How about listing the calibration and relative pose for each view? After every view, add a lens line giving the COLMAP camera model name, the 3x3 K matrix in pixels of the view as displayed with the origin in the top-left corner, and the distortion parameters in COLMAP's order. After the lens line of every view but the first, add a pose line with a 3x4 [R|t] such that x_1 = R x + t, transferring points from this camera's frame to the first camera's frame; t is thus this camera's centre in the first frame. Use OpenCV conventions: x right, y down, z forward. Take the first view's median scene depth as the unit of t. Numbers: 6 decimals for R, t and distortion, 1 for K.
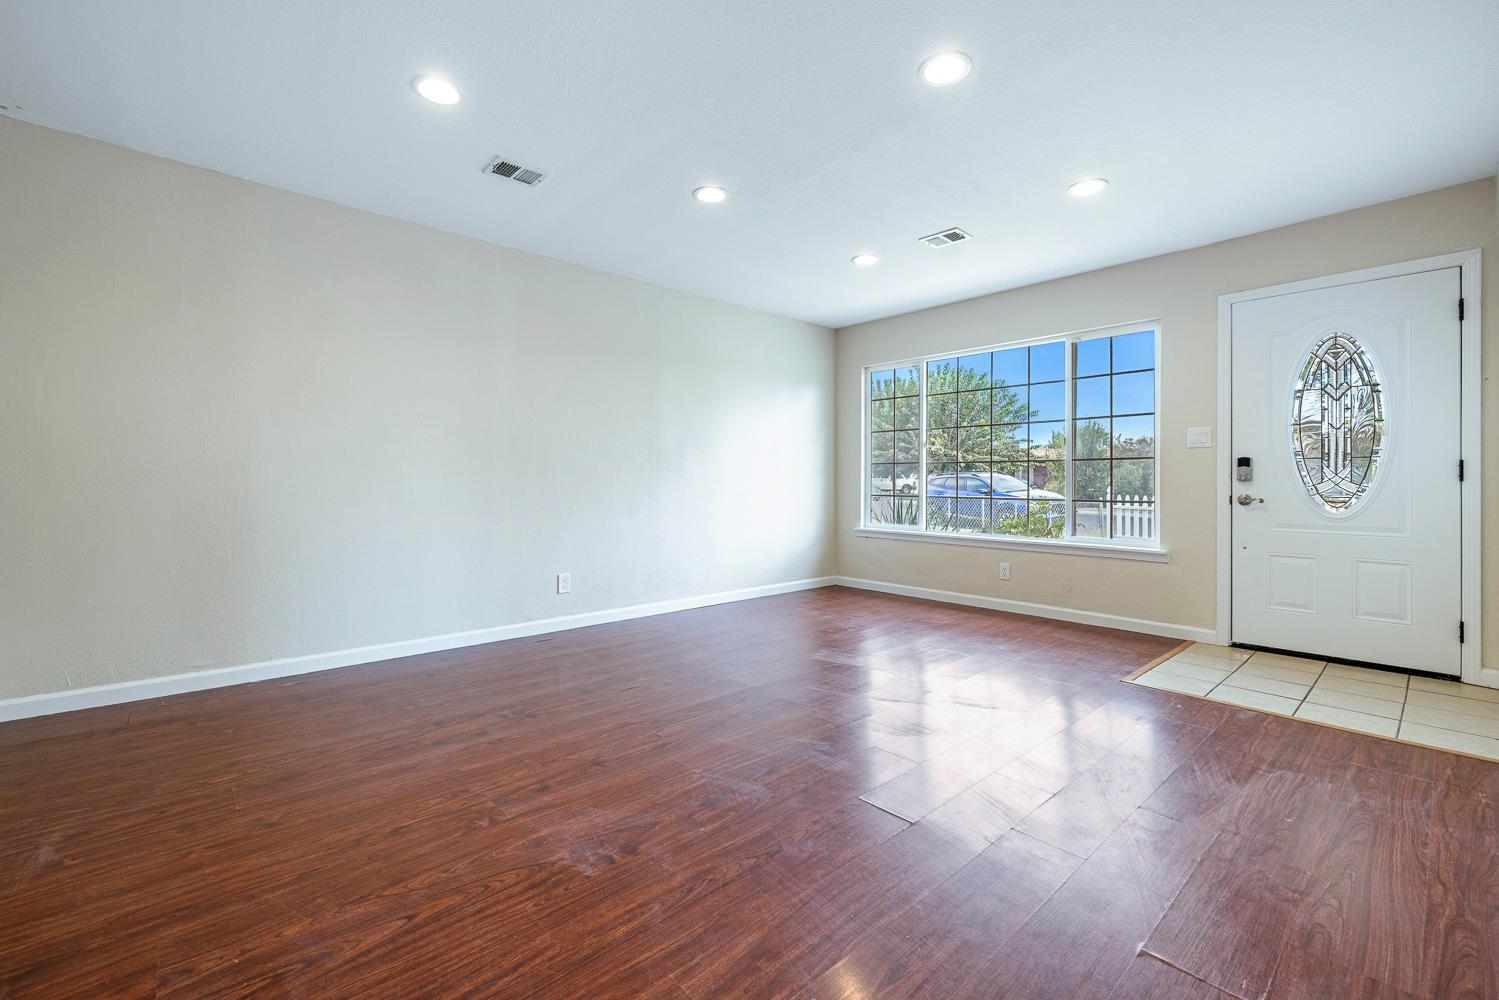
lens RADIAL K [[634.4, 0, 753.7], [0, 634.4, 476.5], [0, 0, 1]] dist [0.001589, 0.000280]
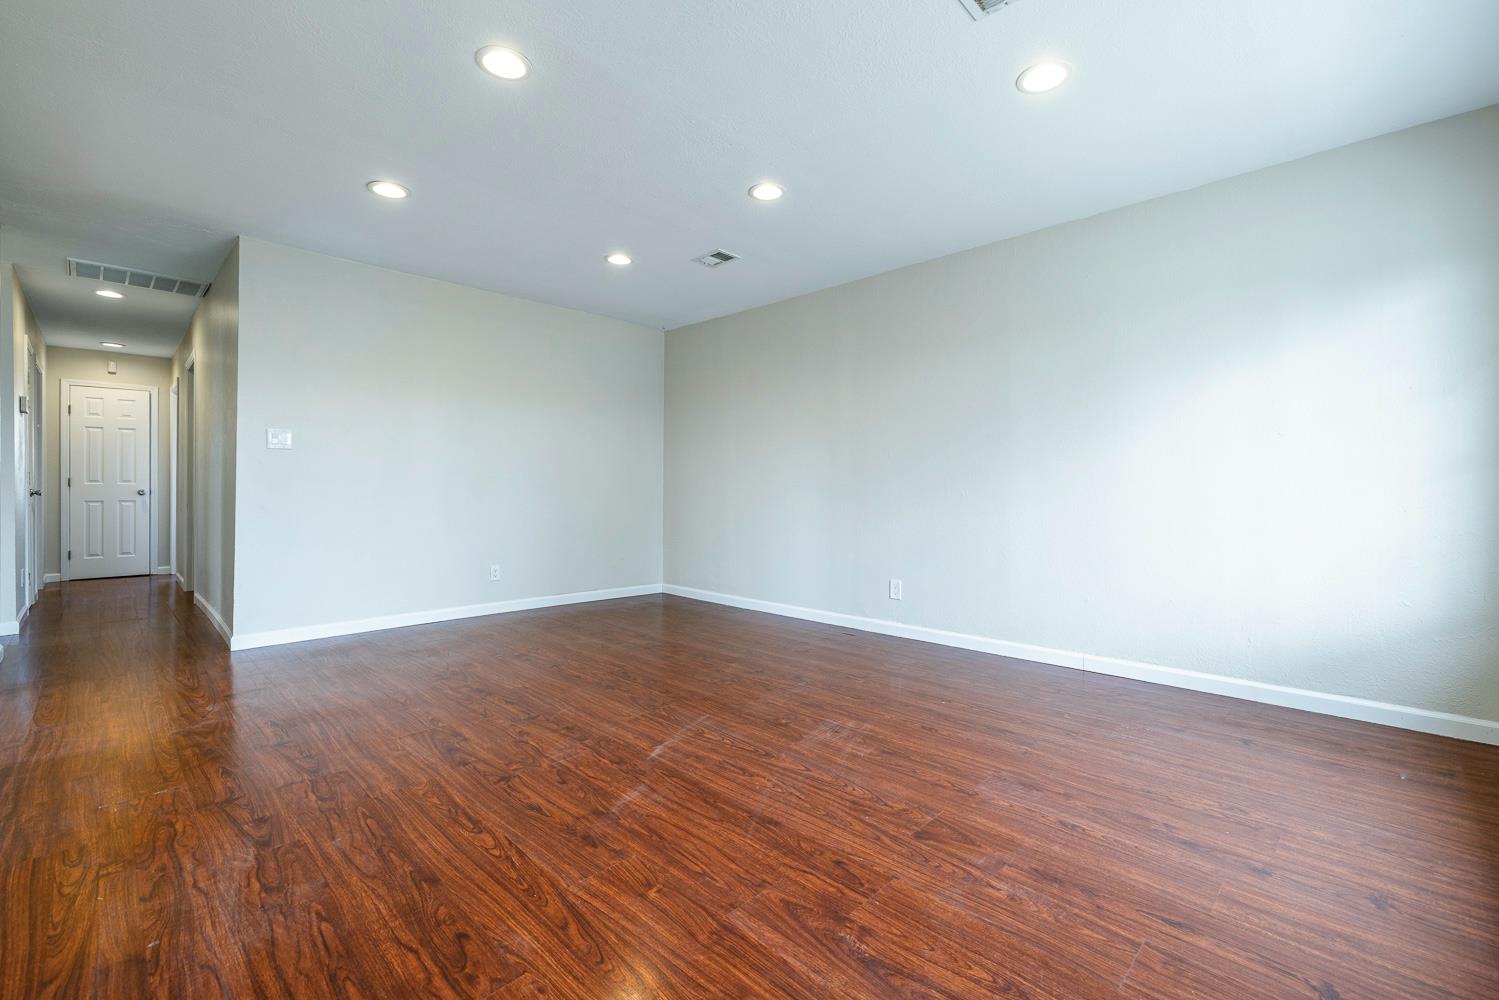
lens RADIAL K [[638.9, 0, 754.6], [0, 638.9, 491.9], [0, 0, 1]] dist [0.000557, 0.000001]
pose [[0.056884, -0.003634, -0.998374, 0.756532], [0.008689, 0.999957, -0.003145, 0.014373], [0.998343, -0.008496, 0.056913, 0.773917]]
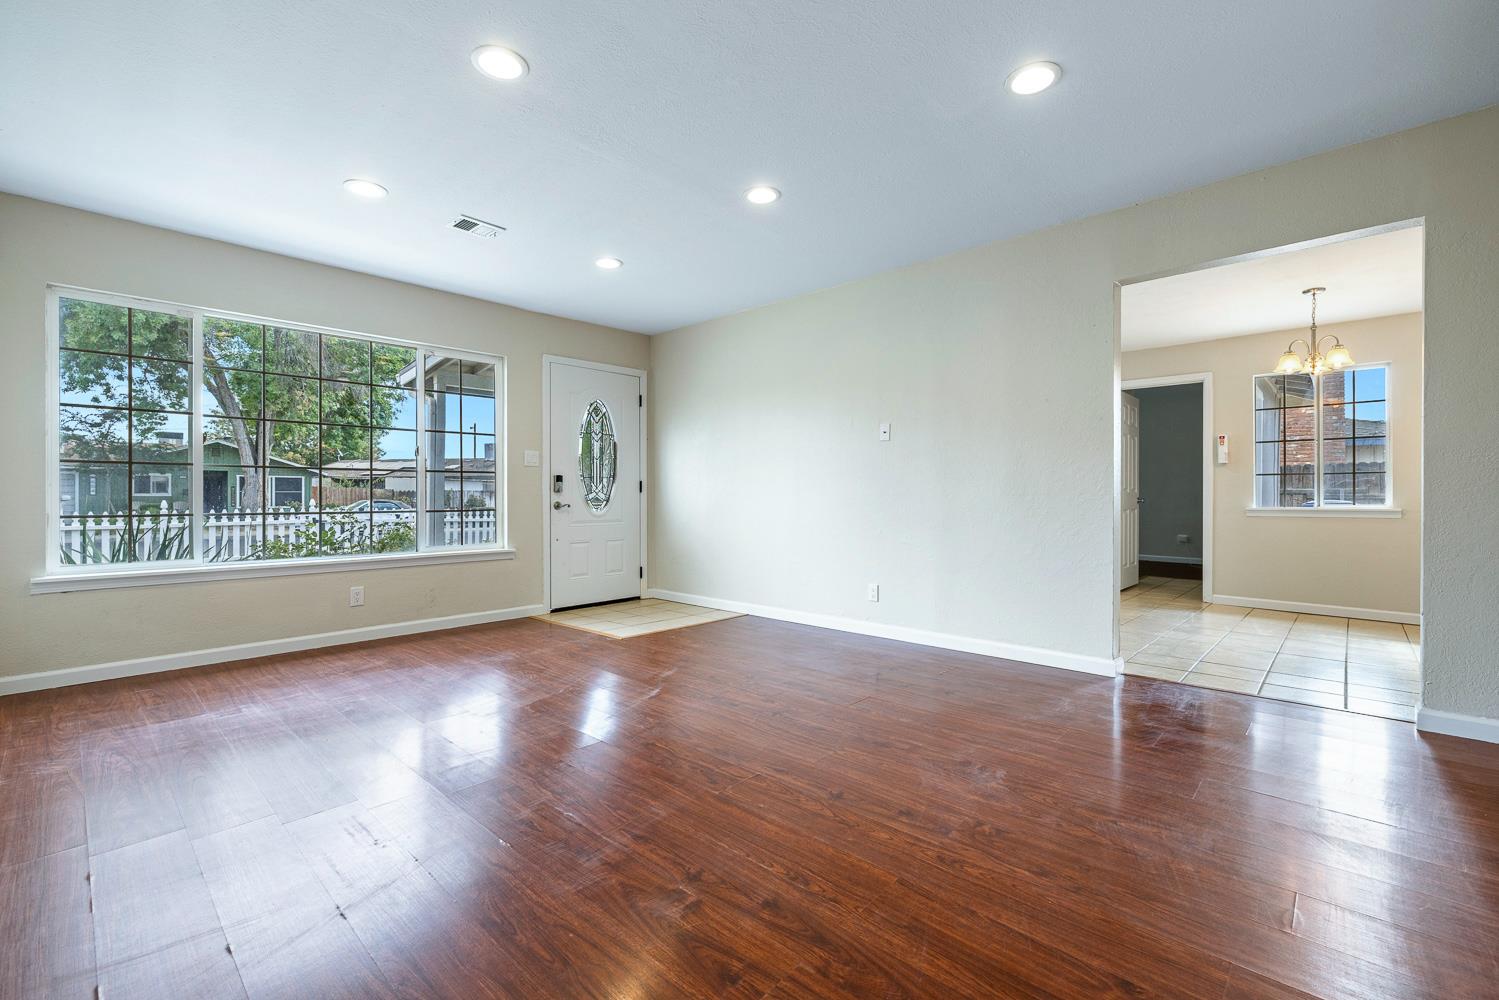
lens RADIAL K [[638.9, 0, 754.6], [0, 638.9, 491.9], [0, 0, 1]] dist [0.000557, 0.000001]
pose [[-0.082017, 0.001259, 0.996630, -0.639514], [-0.007367, 0.999971, -0.001870, 0.005806], [-0.996604, -0.007496, -0.082006, 0.658780]]
